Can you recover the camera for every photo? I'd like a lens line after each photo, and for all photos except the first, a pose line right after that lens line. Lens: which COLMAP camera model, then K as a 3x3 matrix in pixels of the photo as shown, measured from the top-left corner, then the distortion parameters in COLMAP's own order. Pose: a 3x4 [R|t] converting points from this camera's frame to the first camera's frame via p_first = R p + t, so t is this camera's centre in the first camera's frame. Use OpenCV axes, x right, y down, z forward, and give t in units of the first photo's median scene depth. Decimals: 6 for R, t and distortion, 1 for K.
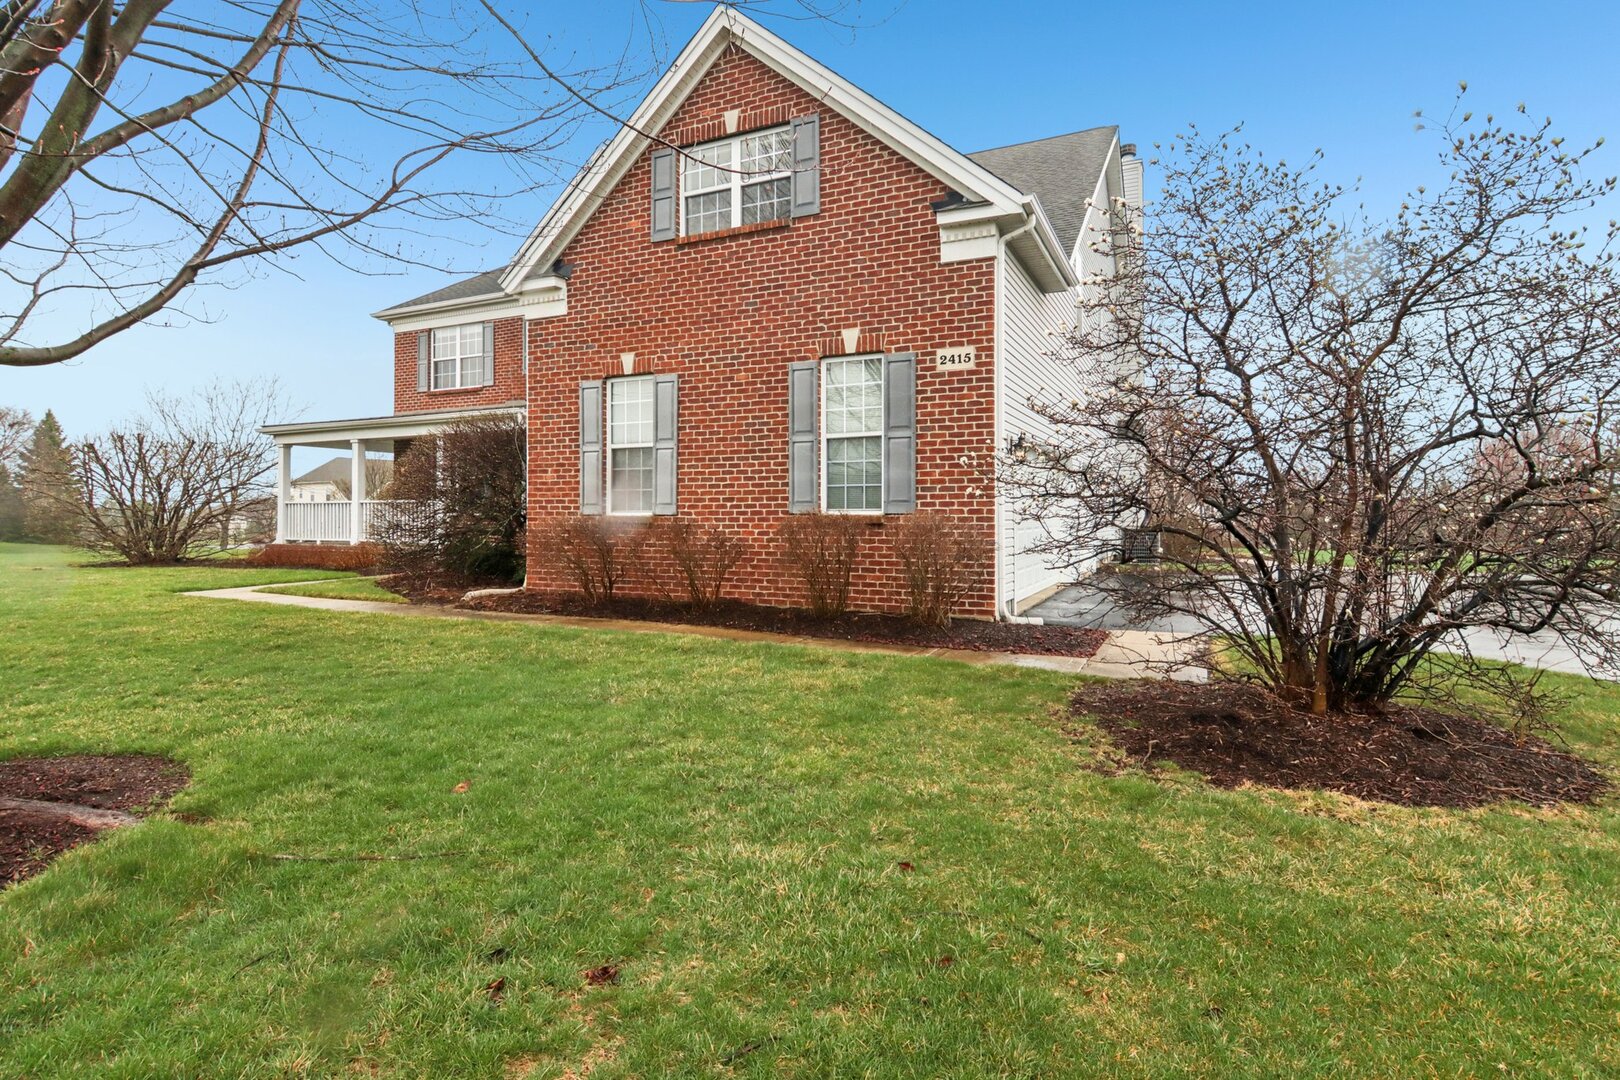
lens RADIAL K [[826.4, 0, 803.9], [0, 826.4, 513.5], [0, 0, 1]] dist [-0.012716, -0.001407]
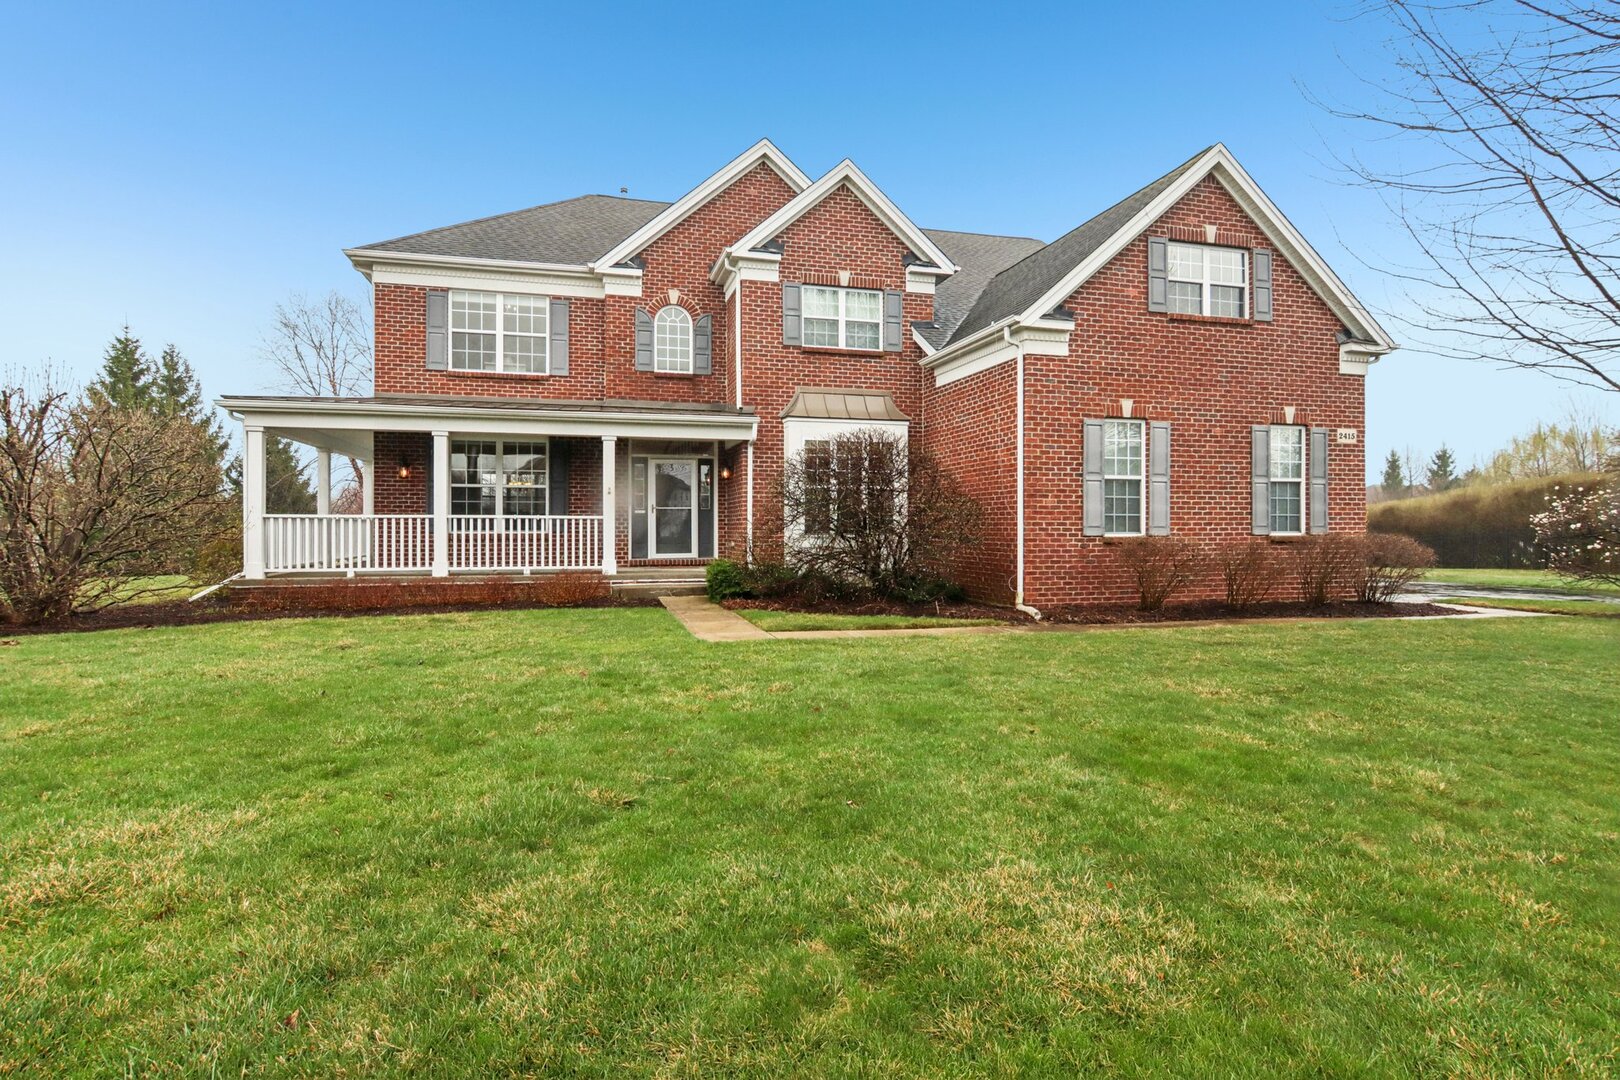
lens RADIAL K [[826.4, 0, 813.4], [0, 826.4, 532.0], [0, 0, 1]] dist [-0.012716, -0.001407]
pose [[0.759109, -0.002716, 0.650958, -1.376480], [-0.001637, 0.999980, 0.006082, -0.011005], [-0.650962, -0.005682, 0.759089, 0.408088]]
